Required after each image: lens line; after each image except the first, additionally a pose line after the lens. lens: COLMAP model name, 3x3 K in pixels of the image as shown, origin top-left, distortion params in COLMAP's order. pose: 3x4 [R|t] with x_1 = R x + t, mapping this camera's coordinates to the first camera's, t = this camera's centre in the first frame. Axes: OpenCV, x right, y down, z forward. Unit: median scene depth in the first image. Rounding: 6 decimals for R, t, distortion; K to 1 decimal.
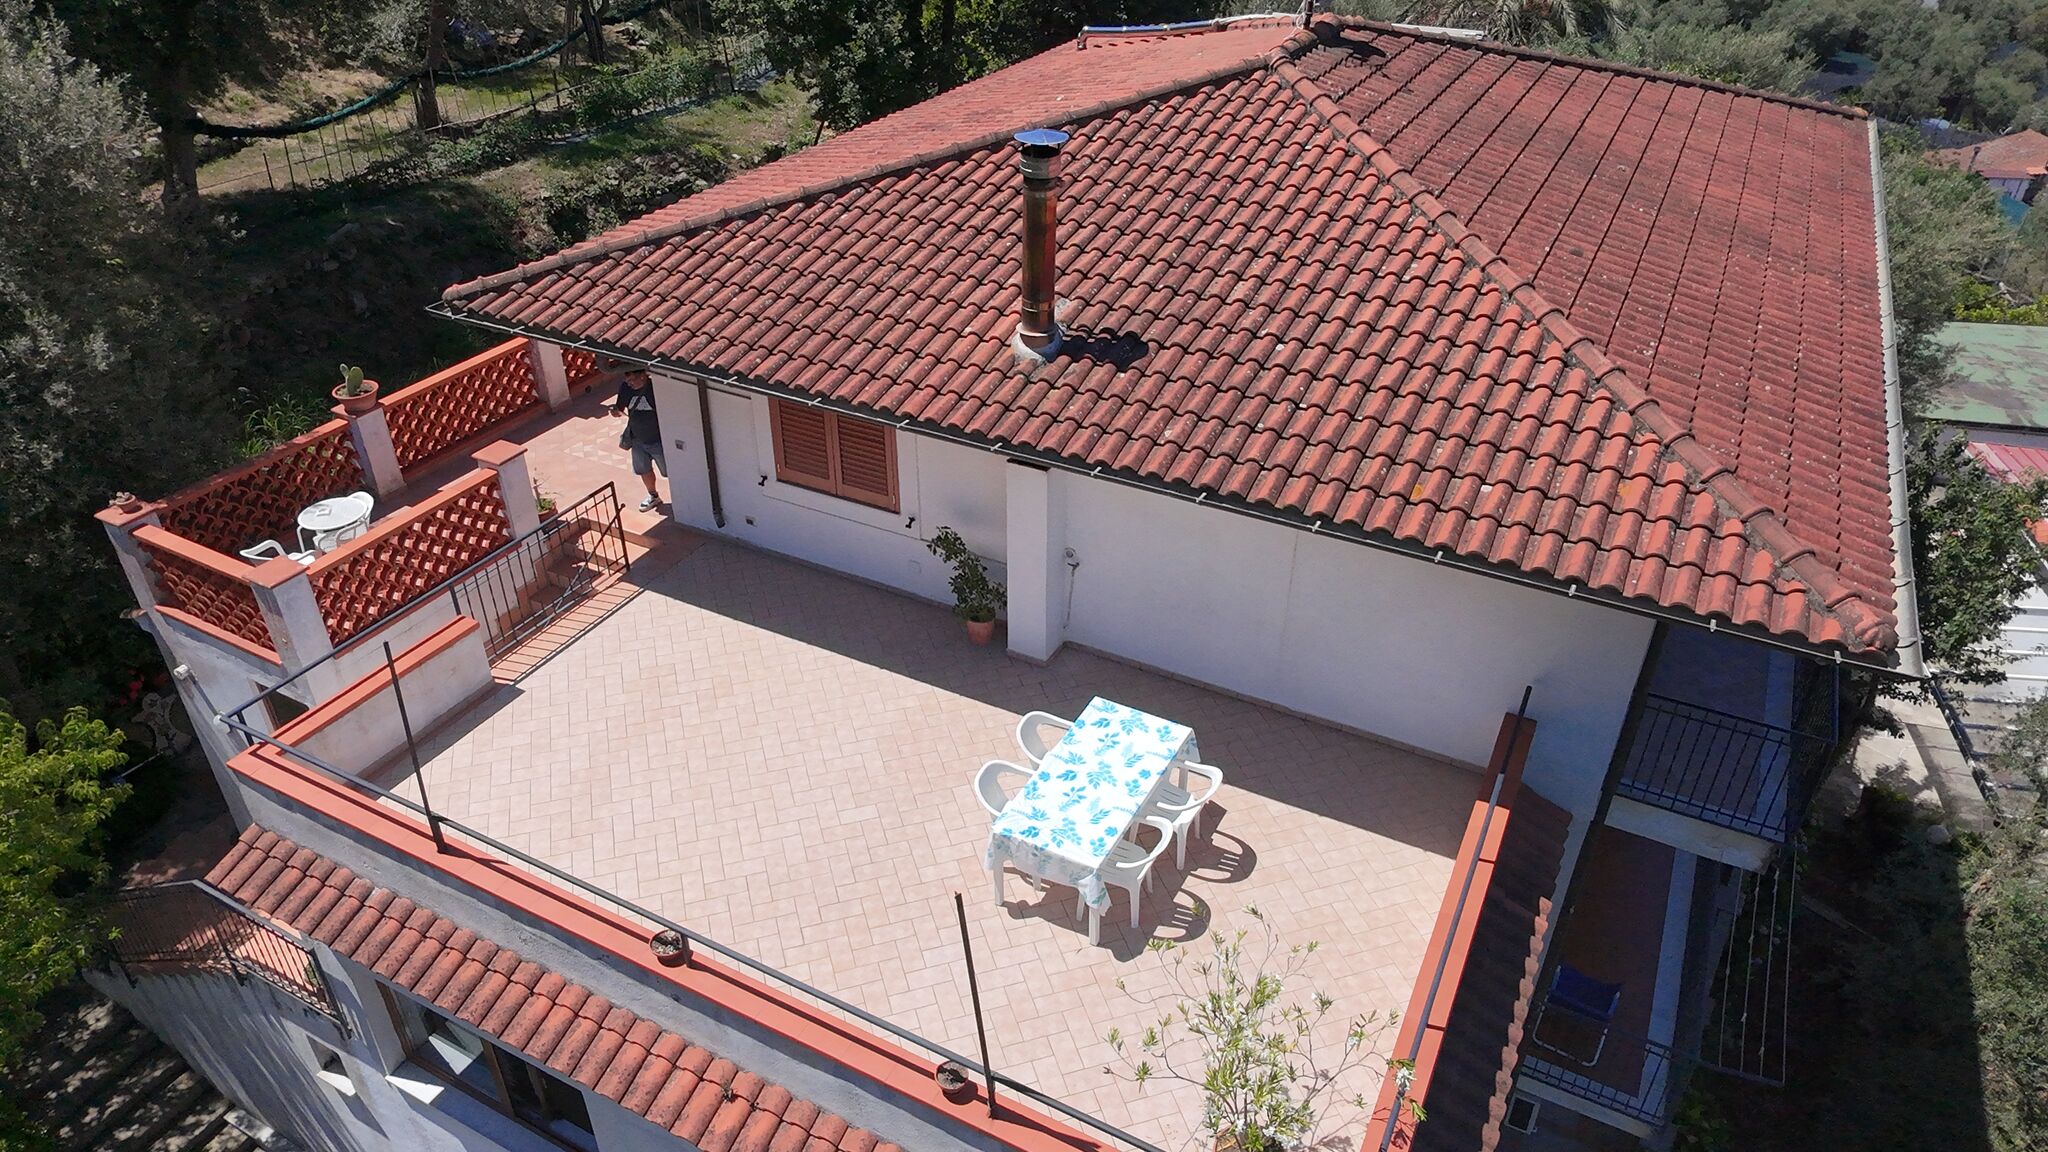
lens RADIAL K [[1306.1, 0, 1022.6], [0, 1306.1, 572.3], [0, 0, 1]] dist [0.004364, -0.004662]
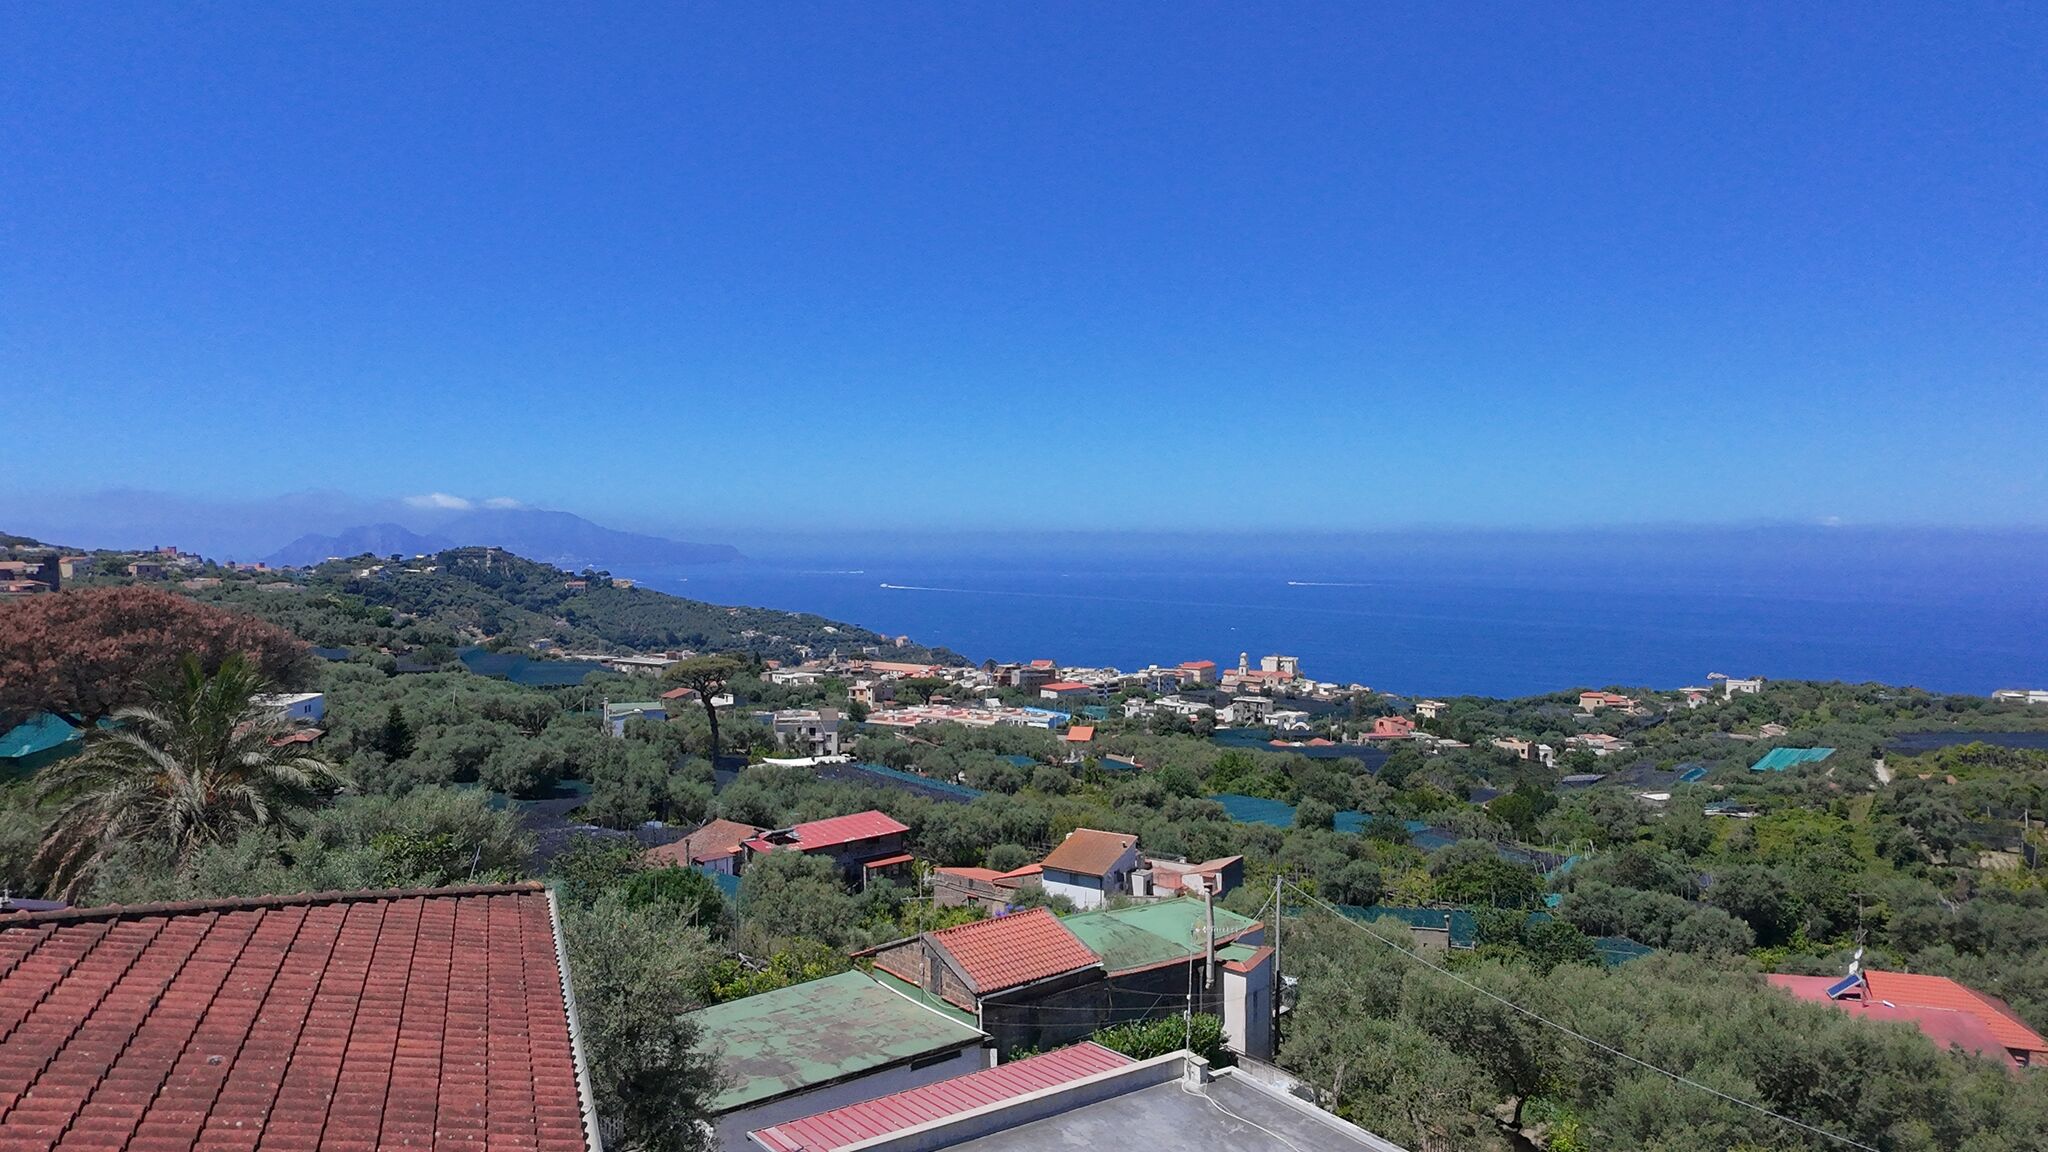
lens RADIAL K [[1306.1, 0, 1026.8], [0, 1306.1, 579.6], [0, 0, 1]] dist [0.004364, -0.004662]
pose [[0.641050, -0.021680, 0.767193, 0.041882], [0.416190, 0.849690, -0.323749, -0.024202], [-0.644857, 0.526837, 0.553716, 0.037650]]
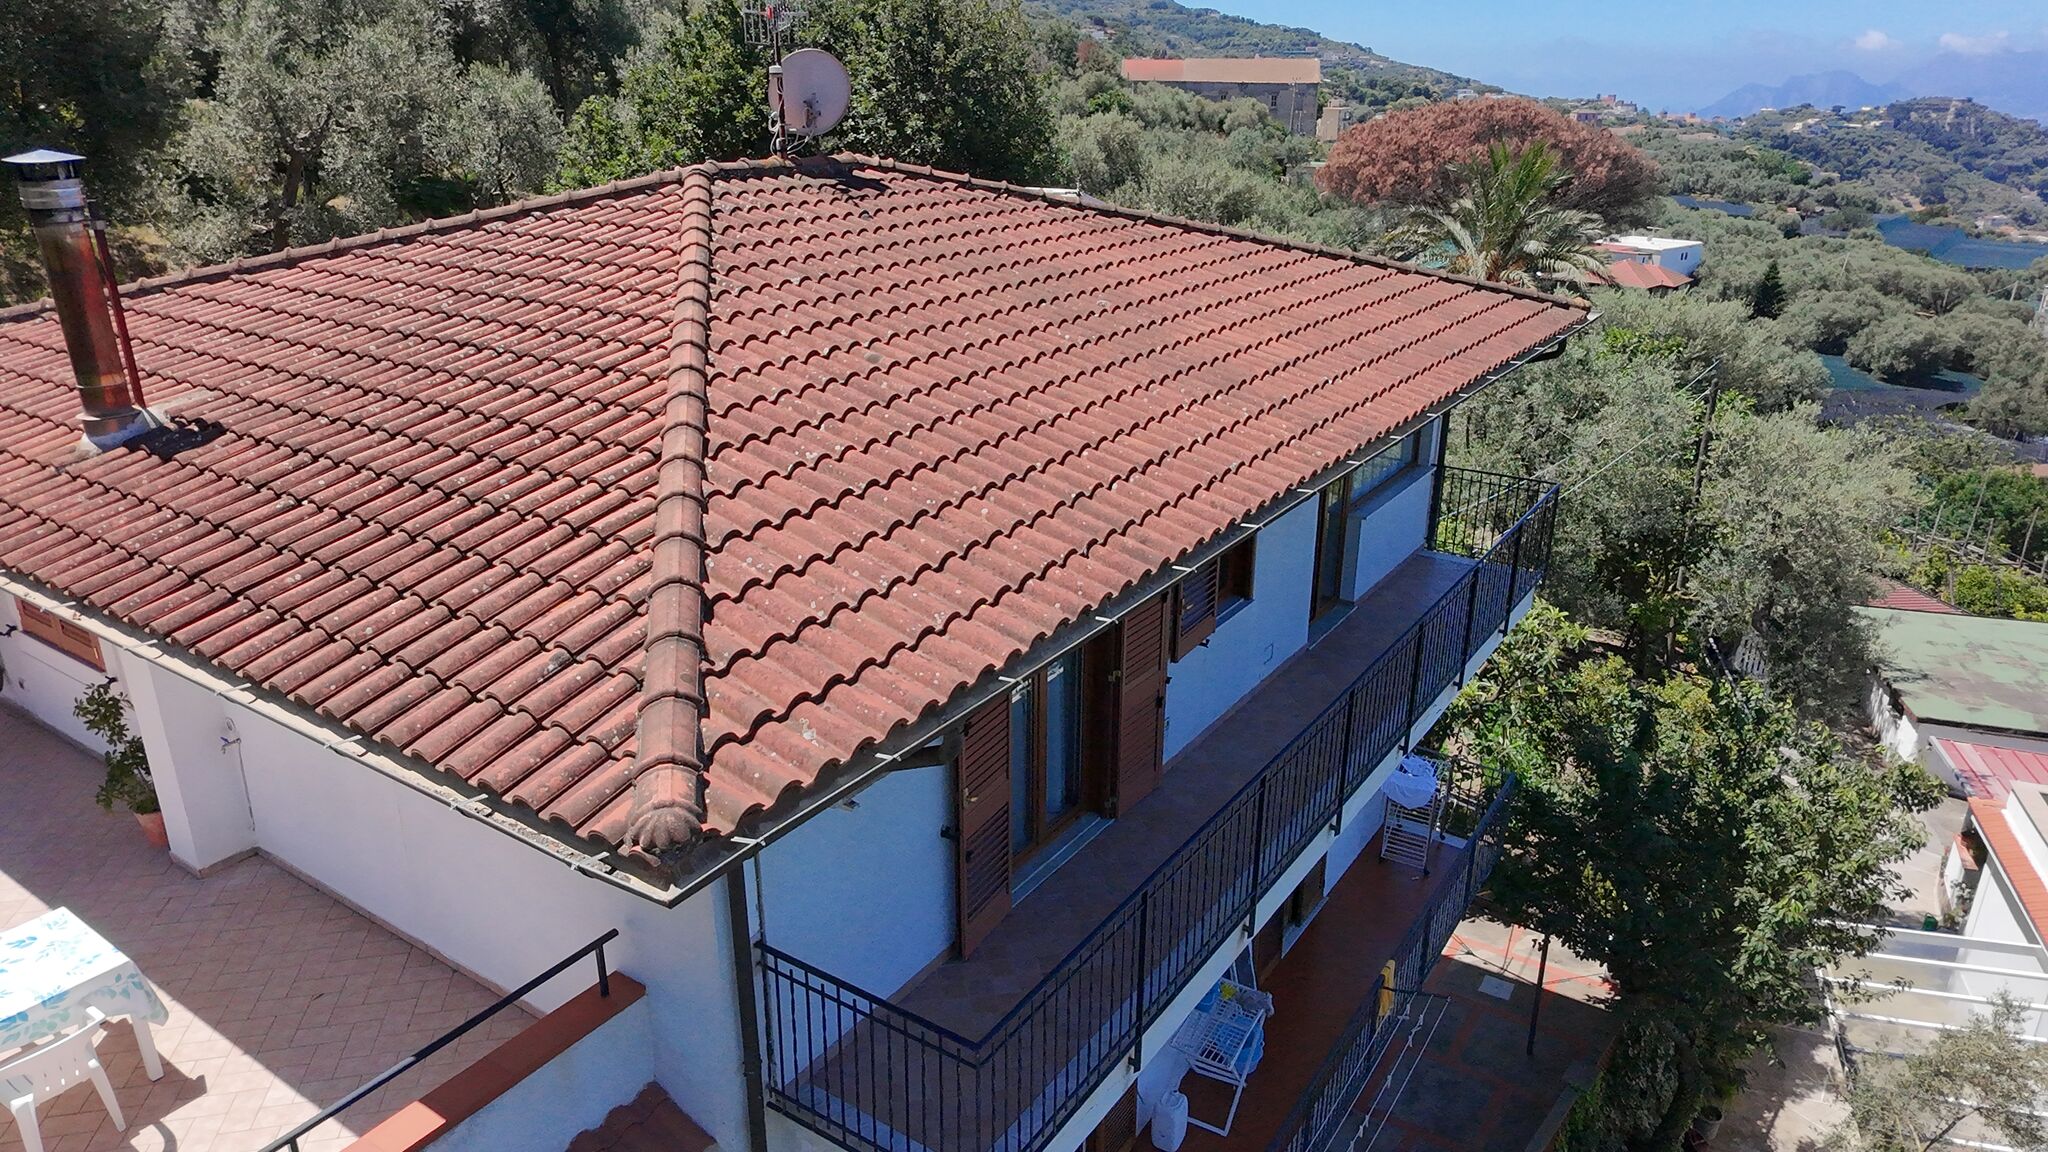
lens RADIAL K [[1306.1, 0, 1016.0], [0, 1306.1, 578.5], [0, 0, 1]] dist [0.004364, -0.004662]
pose [[0.994016, 0.040089, -0.101611, 0.103042], [-0.060960, 0.975479, -0.211481, 0.006524], [0.090641, 0.216410, 0.972086, 0.051408]]
